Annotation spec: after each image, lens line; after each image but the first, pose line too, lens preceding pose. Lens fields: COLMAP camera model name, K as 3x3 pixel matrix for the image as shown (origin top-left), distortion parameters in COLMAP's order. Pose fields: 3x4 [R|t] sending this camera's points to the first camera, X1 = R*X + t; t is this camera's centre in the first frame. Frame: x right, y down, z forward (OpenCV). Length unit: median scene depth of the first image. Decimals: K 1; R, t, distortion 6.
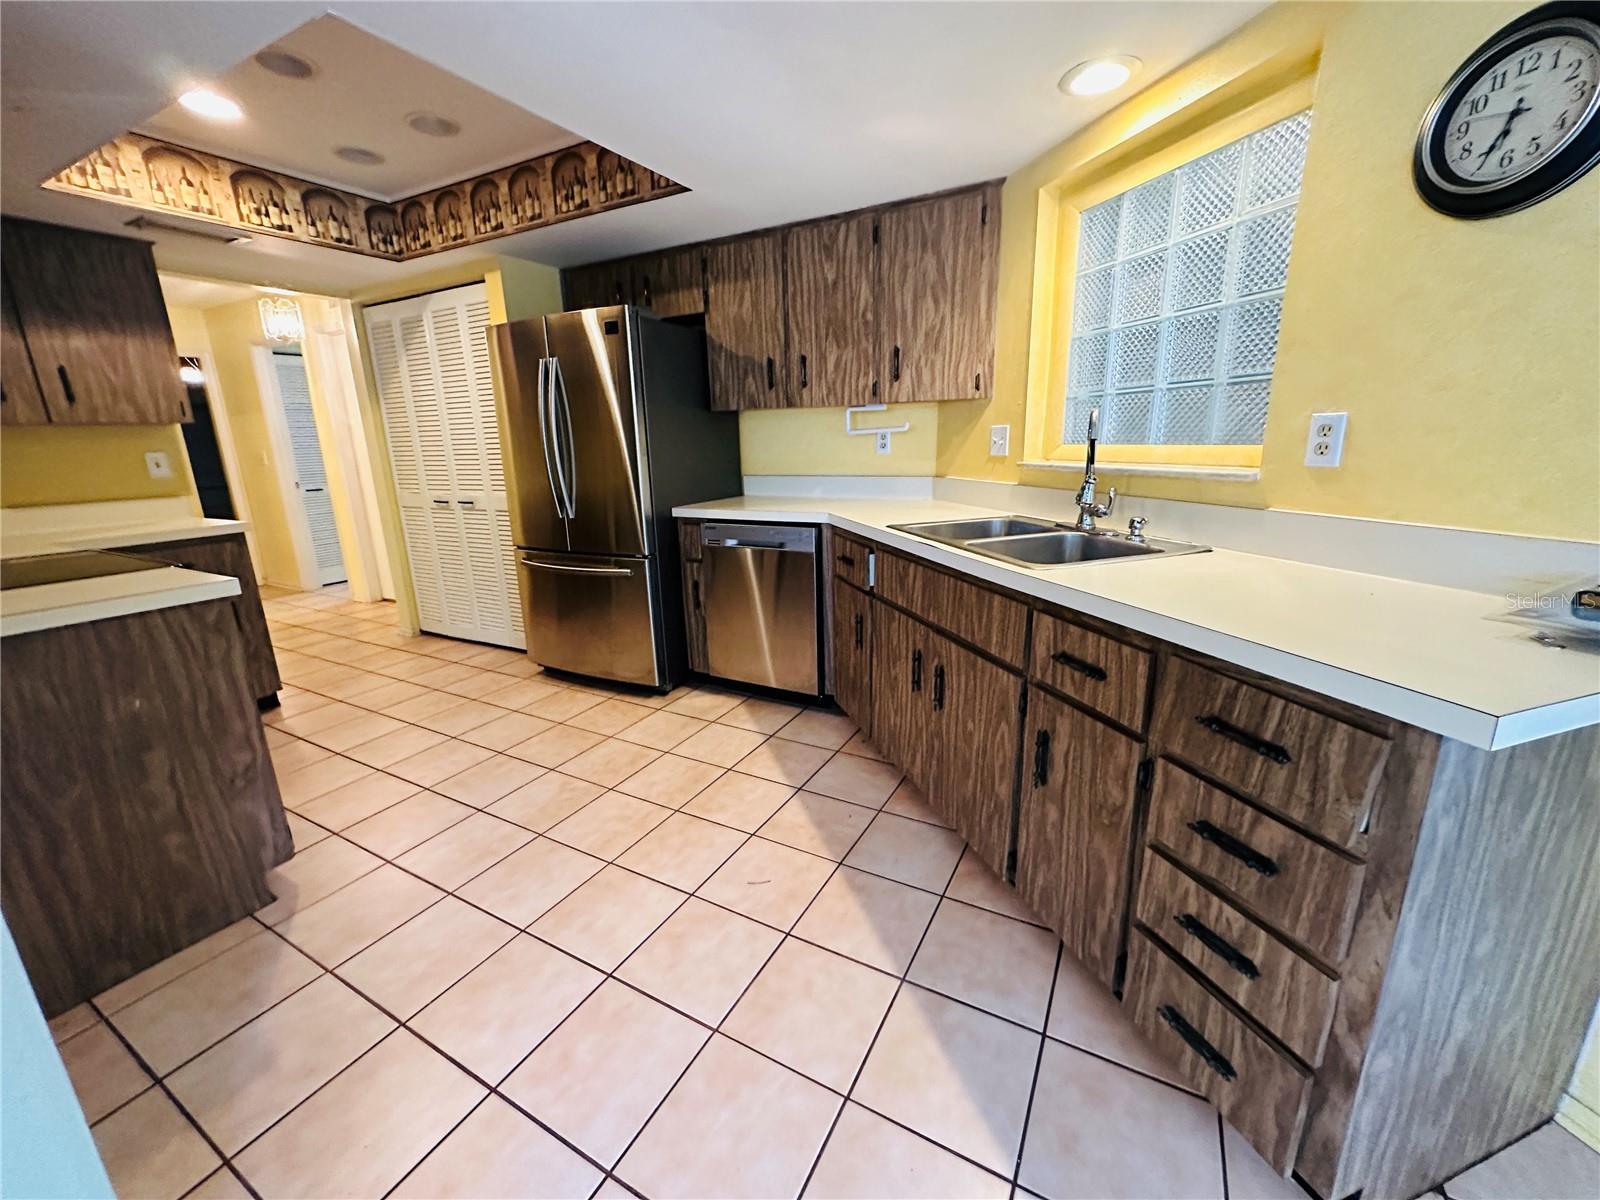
lens RADIAL K [[638.8, 0, 801.2], [0, 638.8, 597.3], [0, 0, 1]] dist [-0.003487, 0.000440]
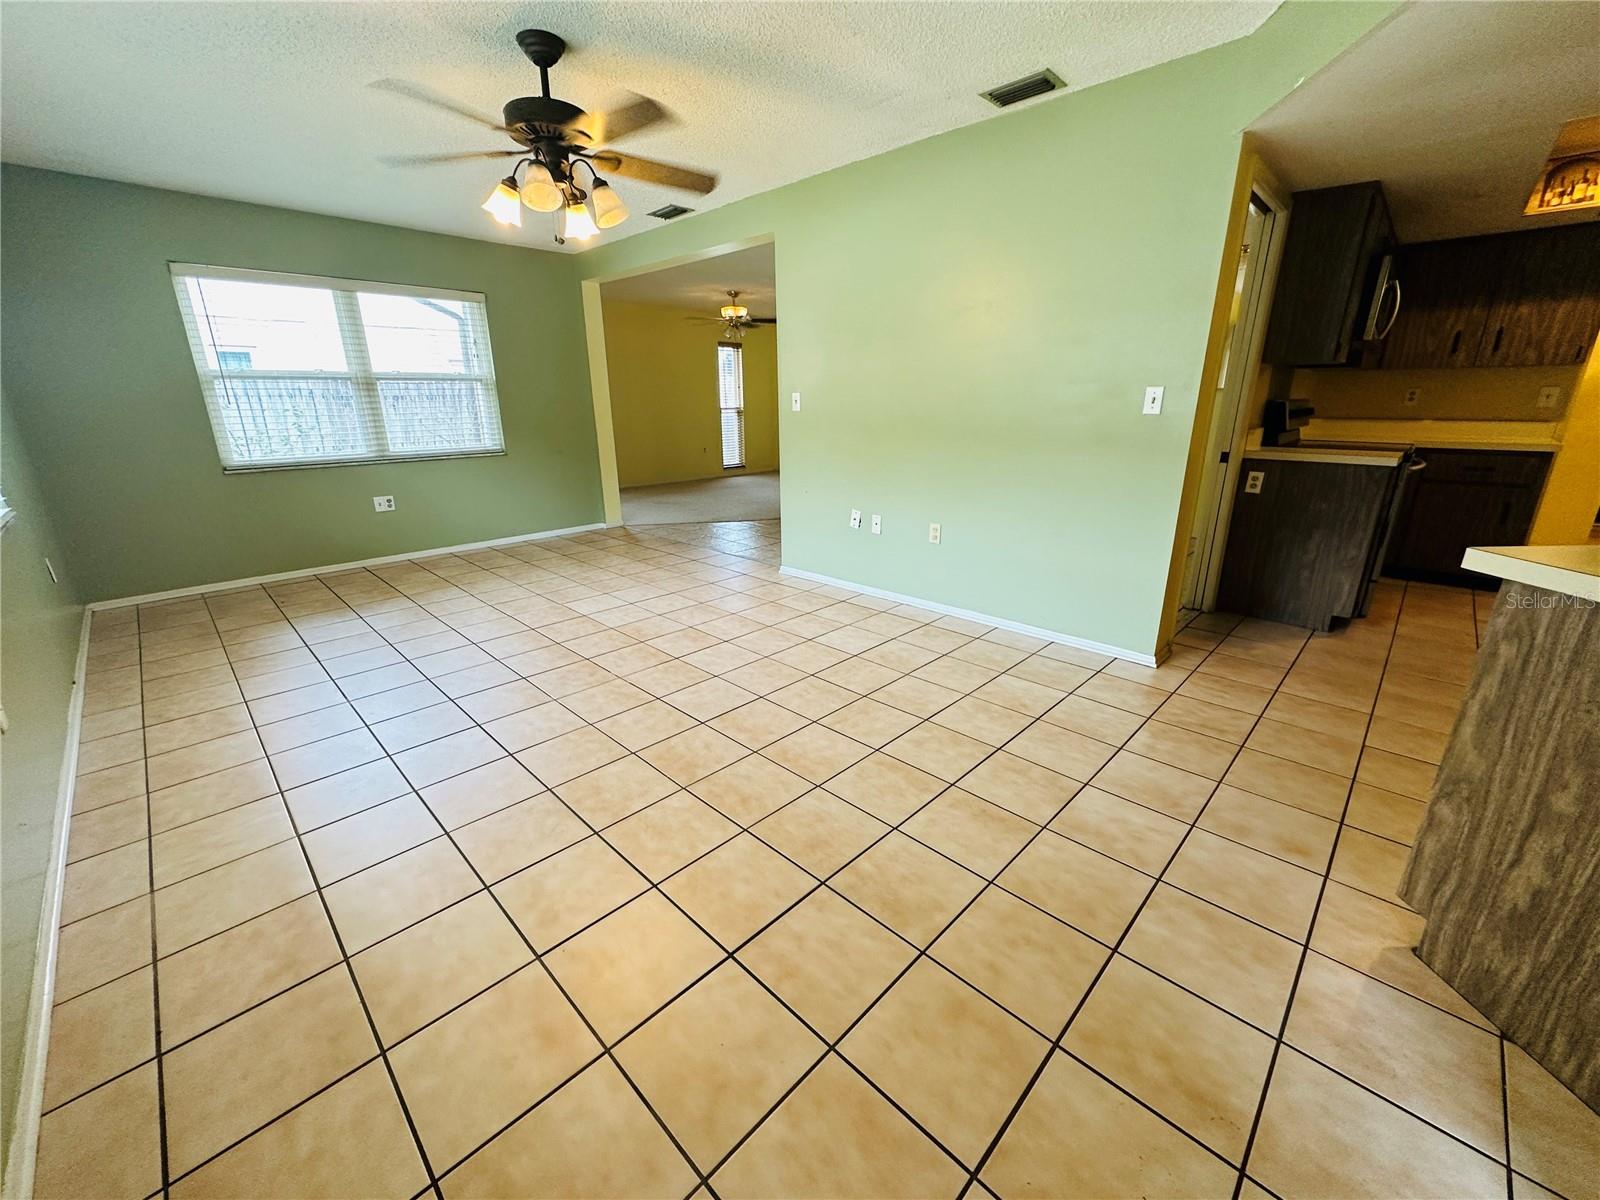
lens RADIAL K [[637.4, 0, 801.6], [0, 637.4, 598.5], [0, 0, 1]] dist [-0.000270, 0.000428]
pose [[-0.270825, 0.316306, -0.909178, 0.933925], [-0.221175, 0.898760, 0.378565, 0.012523], [0.936875, 0.303612, -0.173447, -0.117297]]
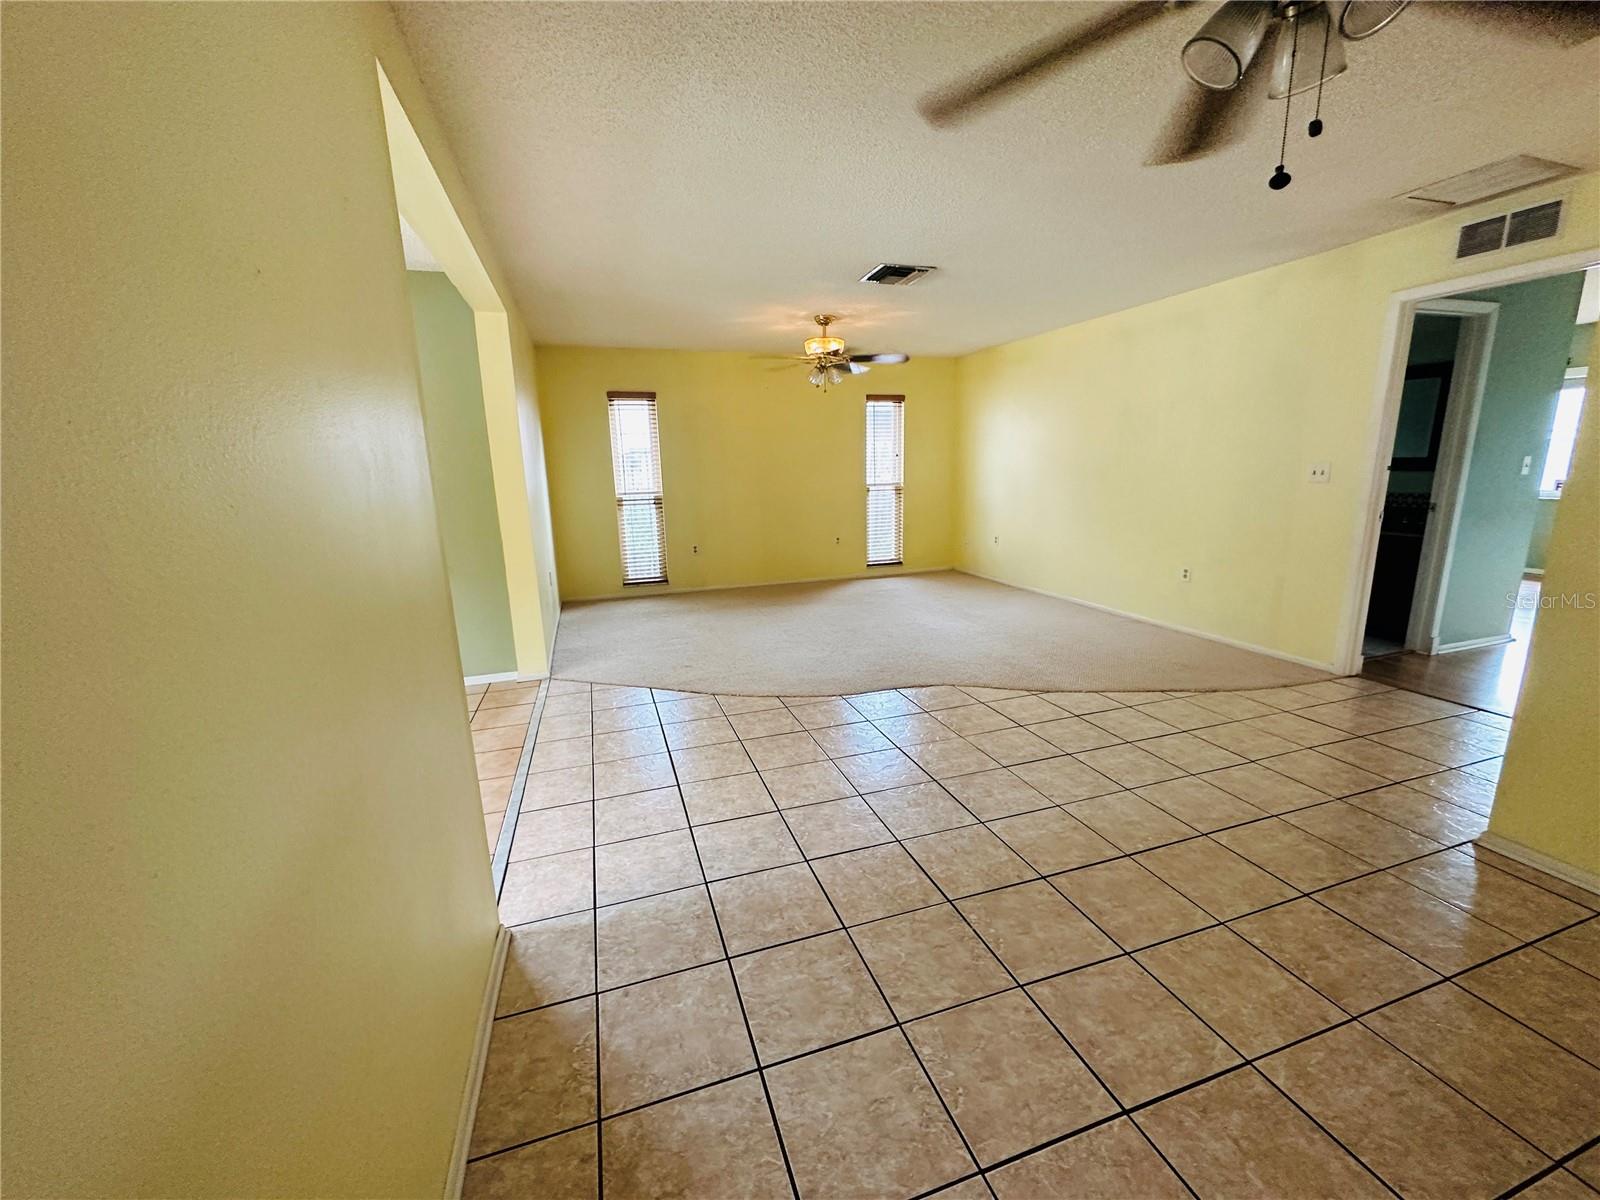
lens RADIAL K [[638.8, 0, 801.2], [0, 638.8, 597.3], [0, 0, 1]] dist [-0.003487, 0.000440]
pose [[-0.683698, 0.190912, -0.704351, -0.643556], [-0.137513, 0.914181, 0.381266, -0.031034], [0.716692, 0.357528, -0.598770, 0.058860]]
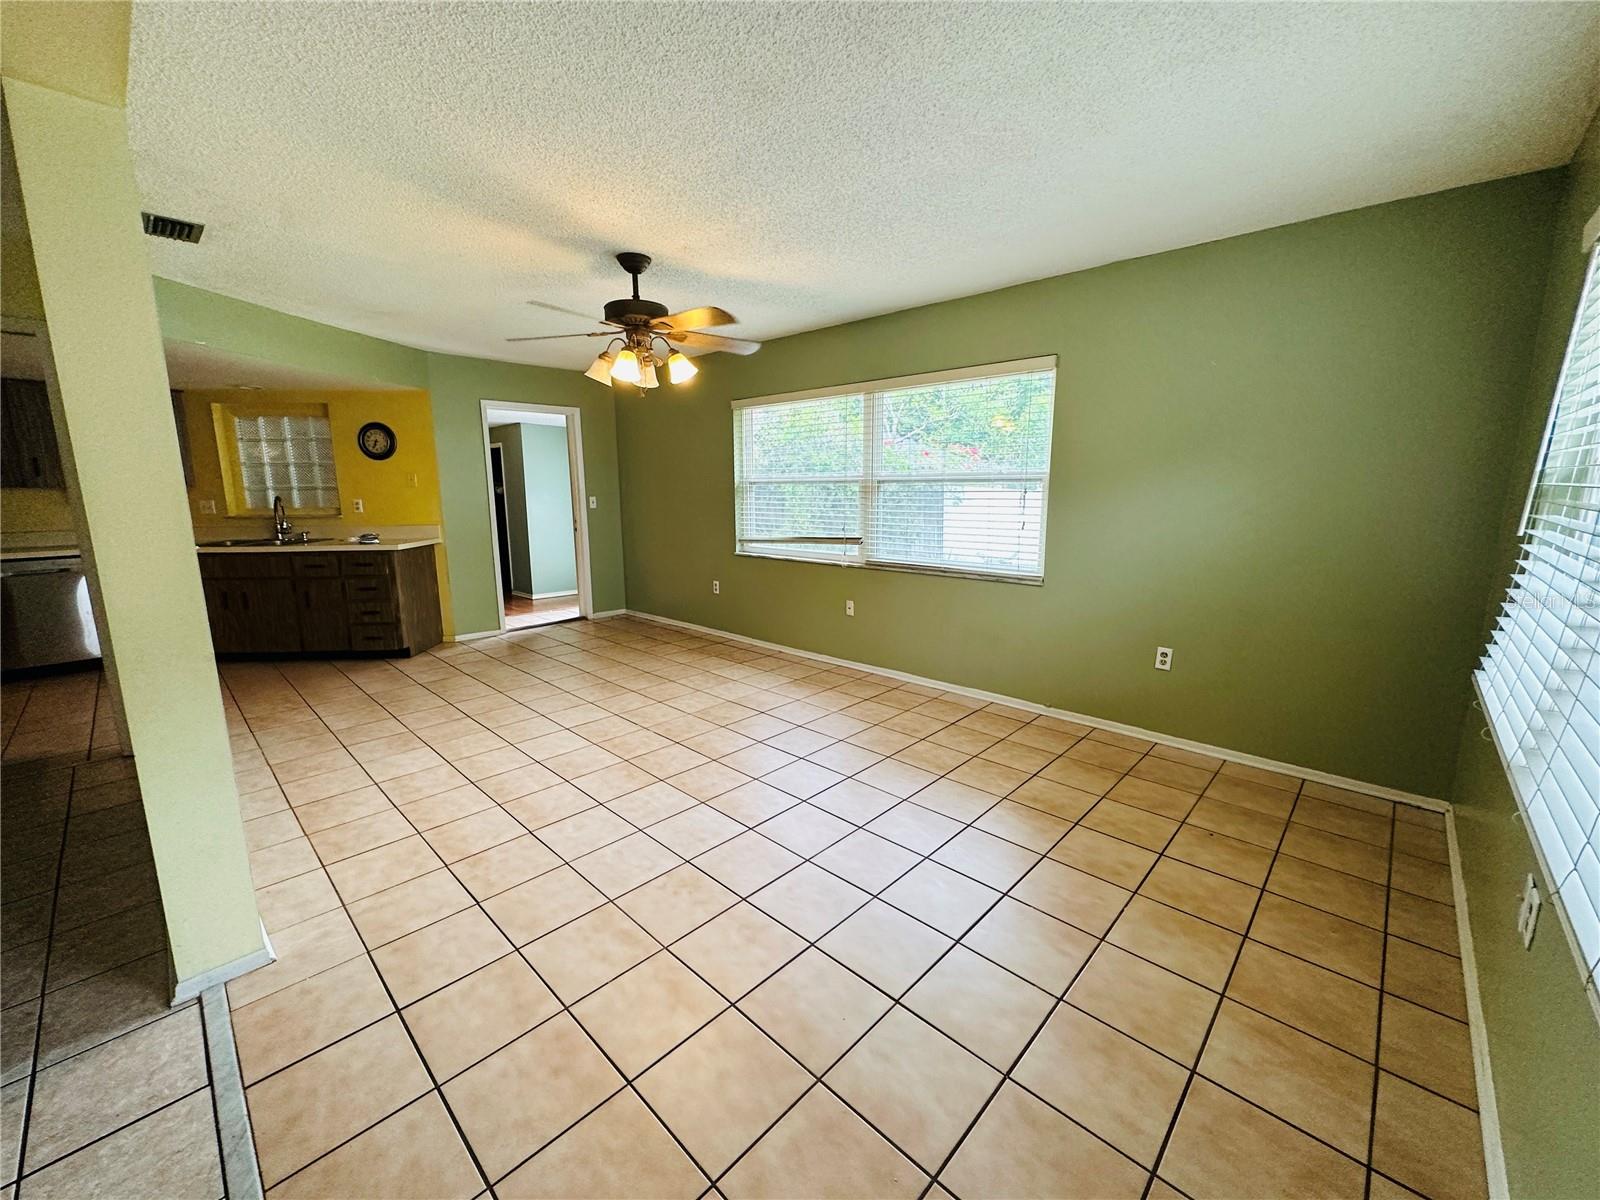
lens RADIAL K [[638.8, 0, 801.2], [0, 638.8, 597.3], [0, 0, 1]] dist [-0.003487, 0.000440]
pose [[0.252981, -0.144822, 0.956571, -1.286752], [0.236011, 0.968100, 0.084150, 0.339052], [-0.938243, 0.204473, 0.279090, -1.408088]]
